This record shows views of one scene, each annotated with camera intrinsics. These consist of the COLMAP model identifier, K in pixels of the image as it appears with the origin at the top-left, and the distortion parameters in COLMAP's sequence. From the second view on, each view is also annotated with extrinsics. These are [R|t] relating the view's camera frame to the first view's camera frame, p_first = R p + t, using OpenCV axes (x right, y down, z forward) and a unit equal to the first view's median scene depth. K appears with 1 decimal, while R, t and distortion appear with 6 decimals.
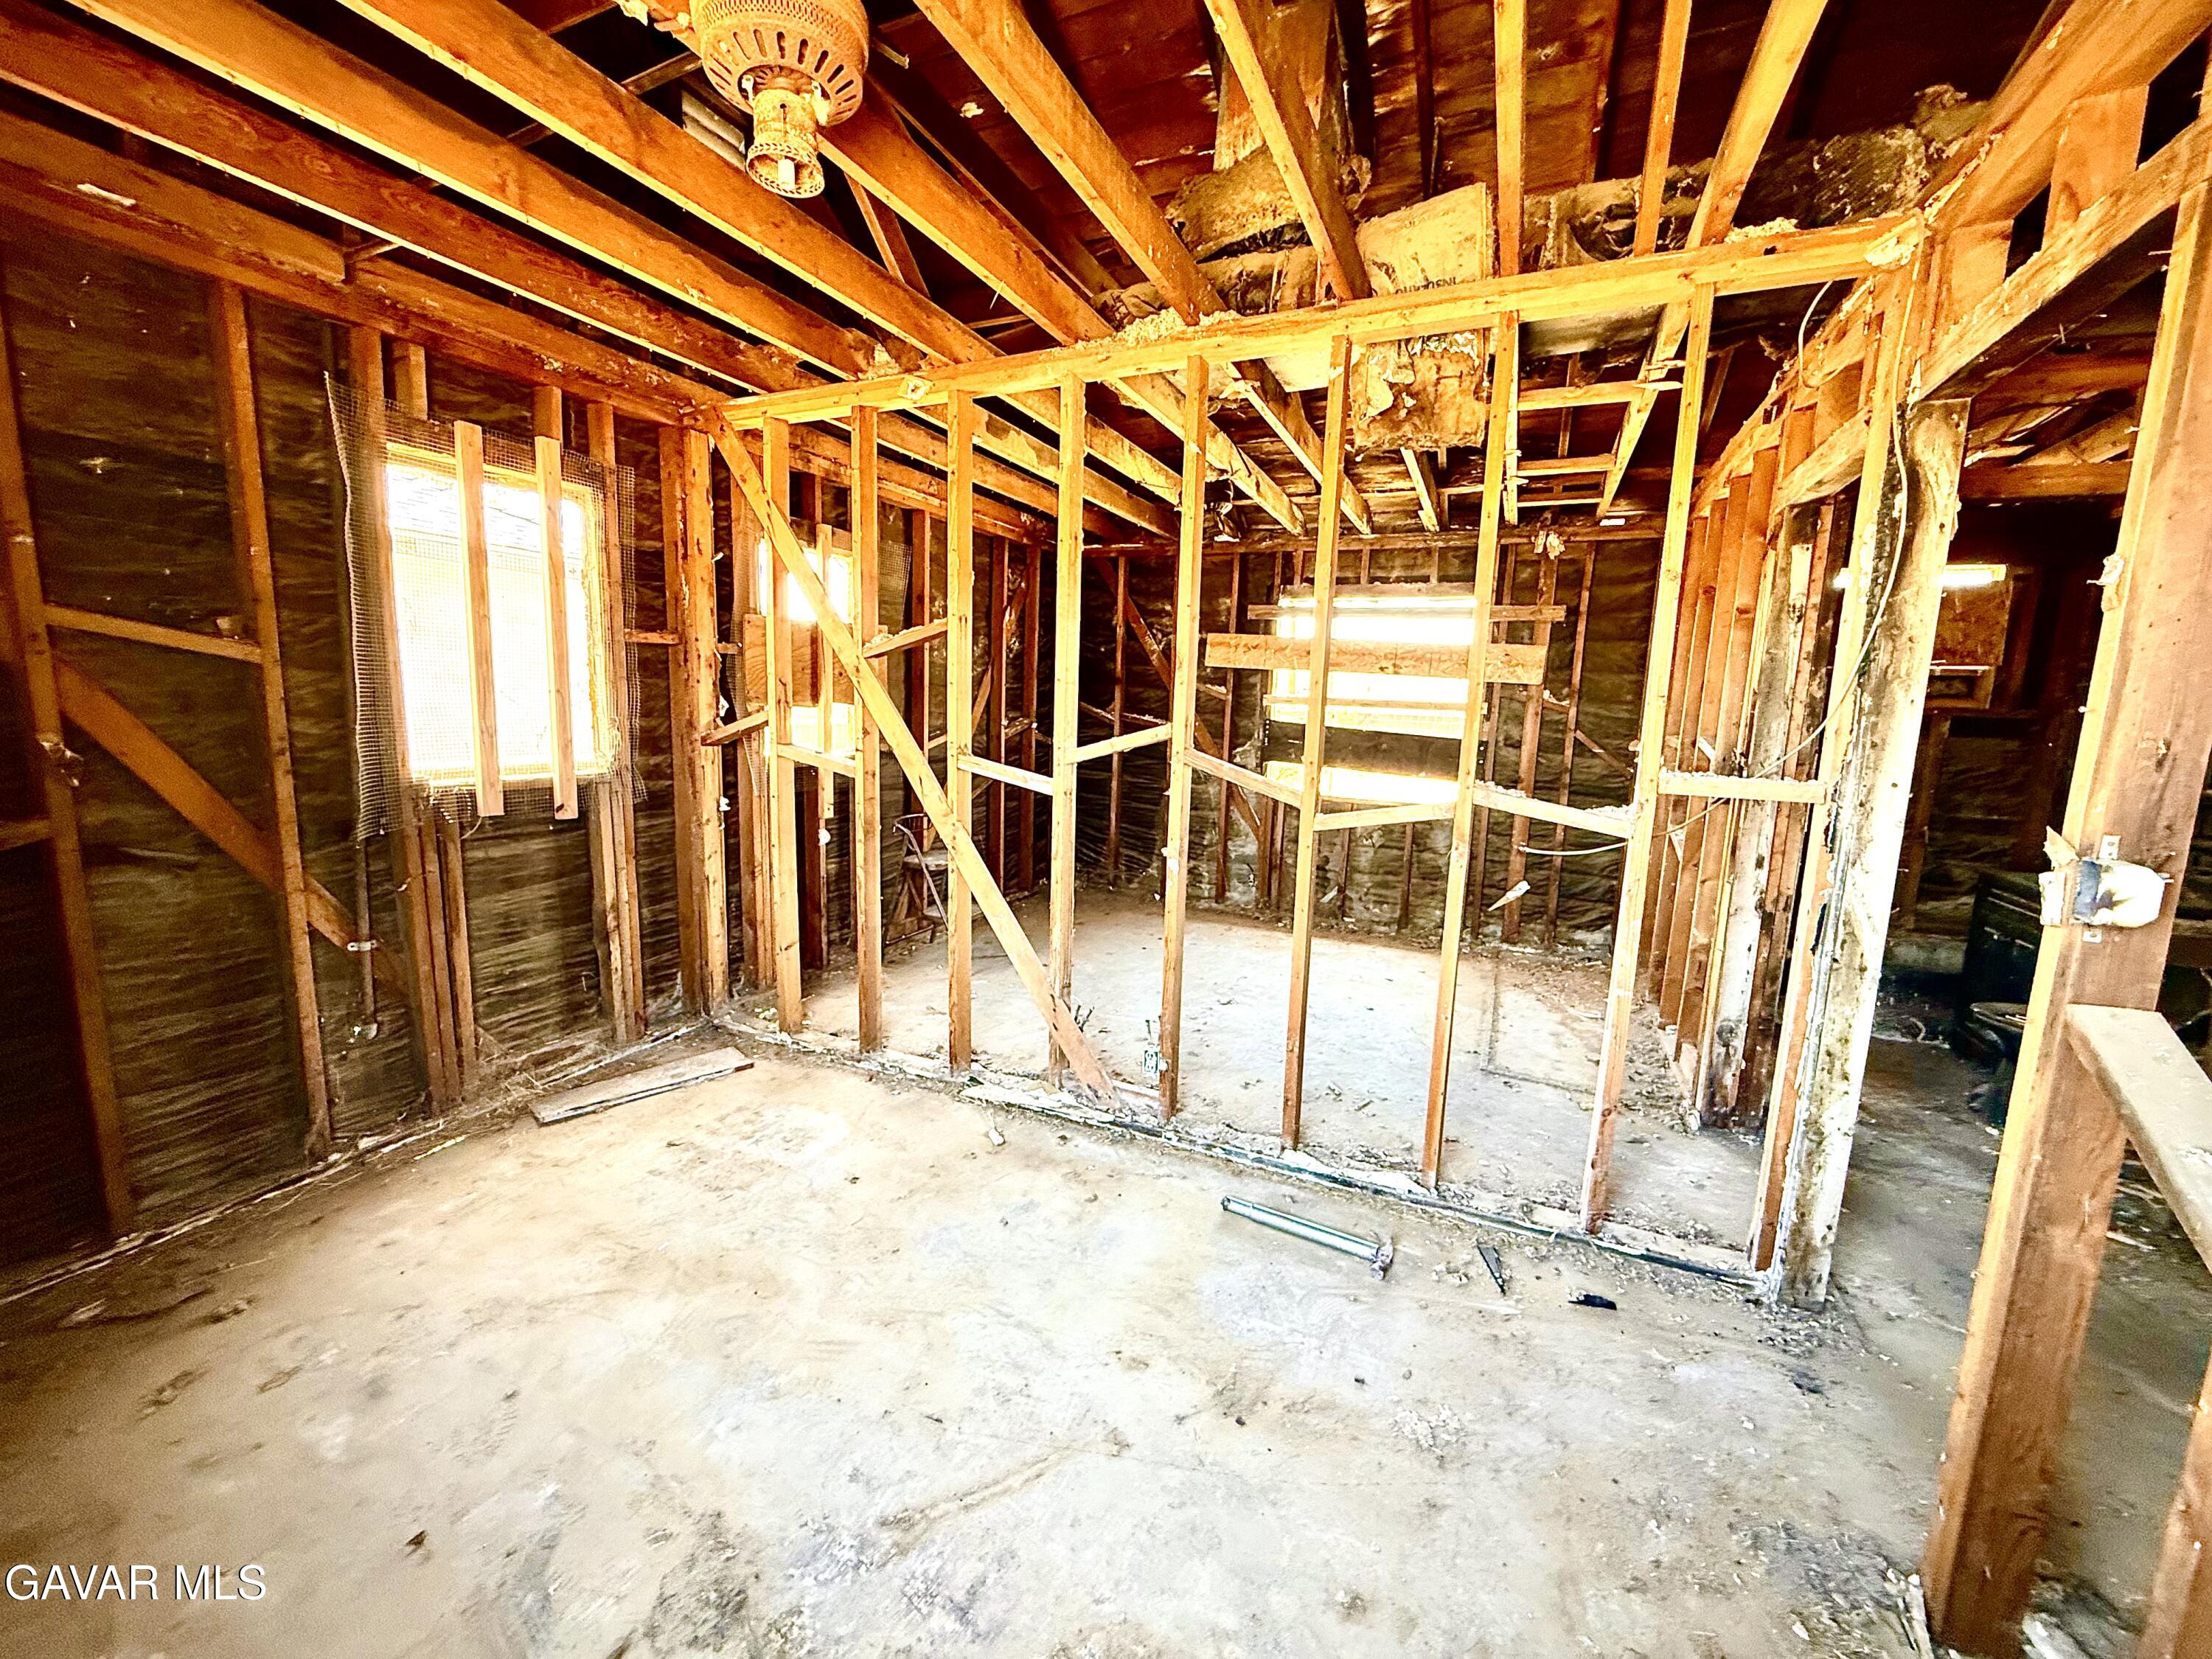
lens RADIAL K [[880.6, 0, 1100.8], [0, 880.6, 827.4], [0, 0, 1]] dist [-0.000215, -0.000138]
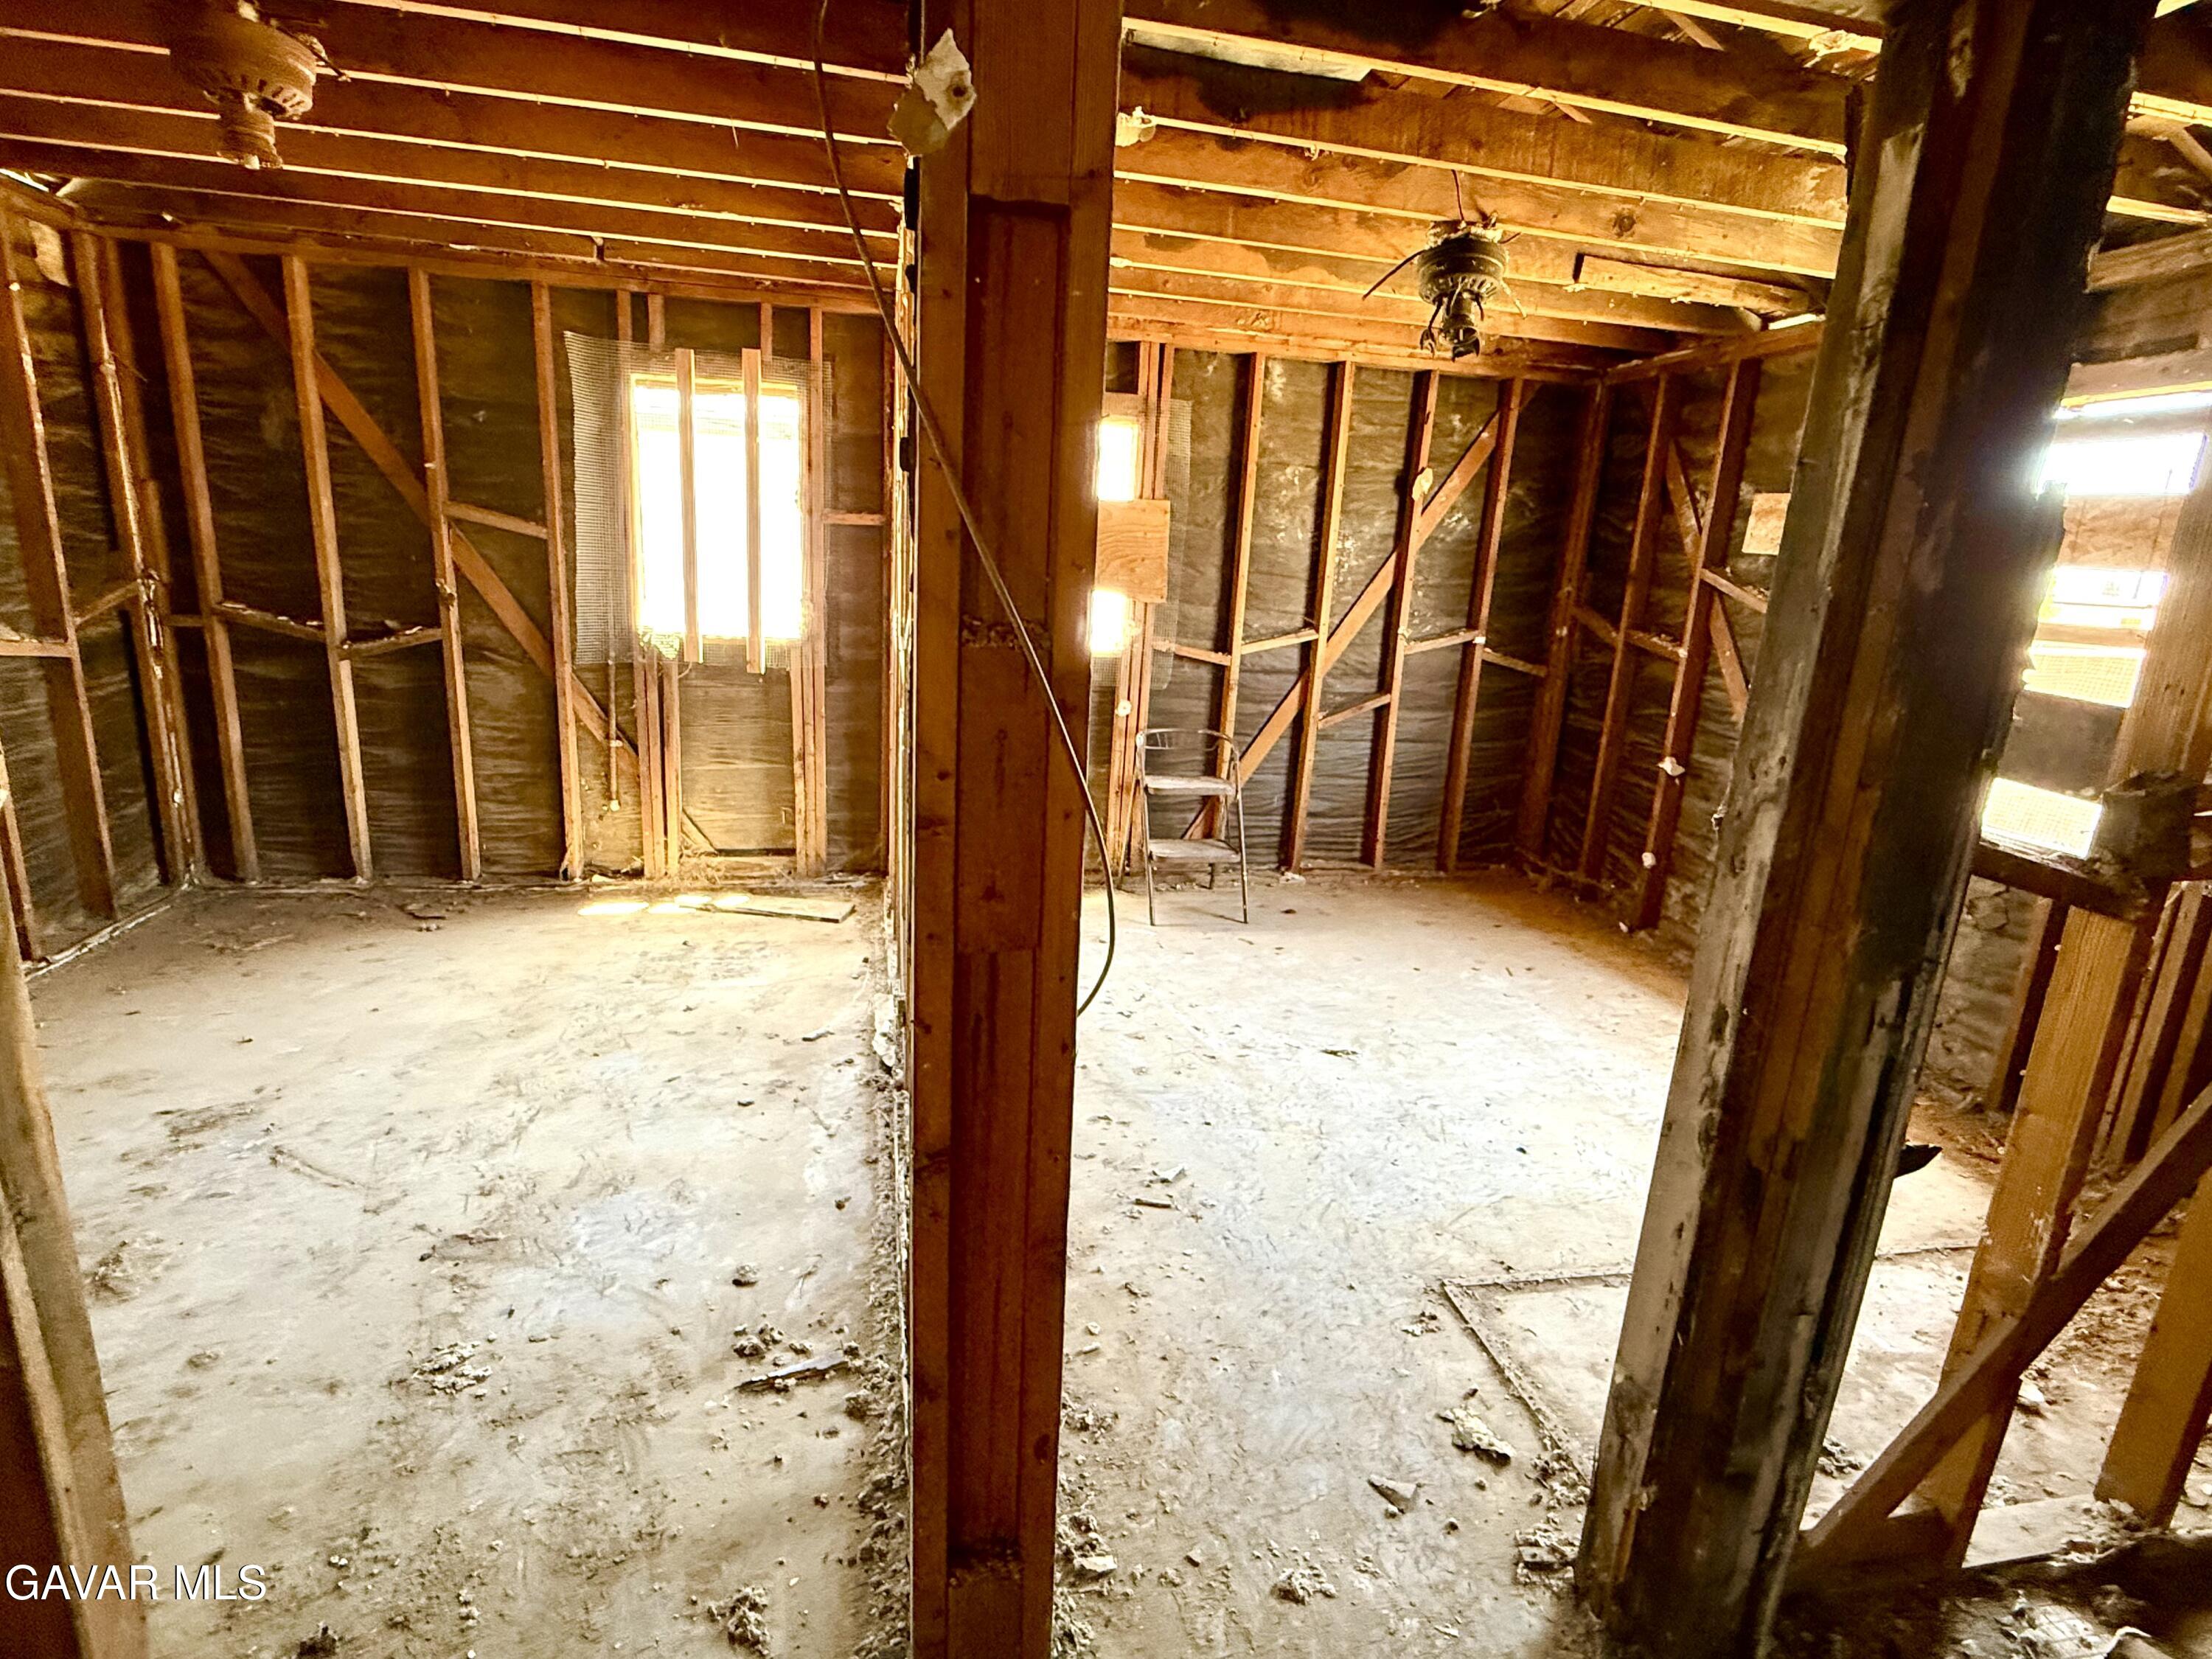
lens RADIAL K [[1098.0, 0, 1108.2], [0, 1098.0, 830.9], [0, 0, 1]] dist [-0.000608, -0.000167]
pose [[0.601509, 0.192318, -0.775372, 0.913427], [-0.153803, 0.980311, 0.123834, -0.059727], [0.783921, 0.044767, 0.619245, 0.475634]]
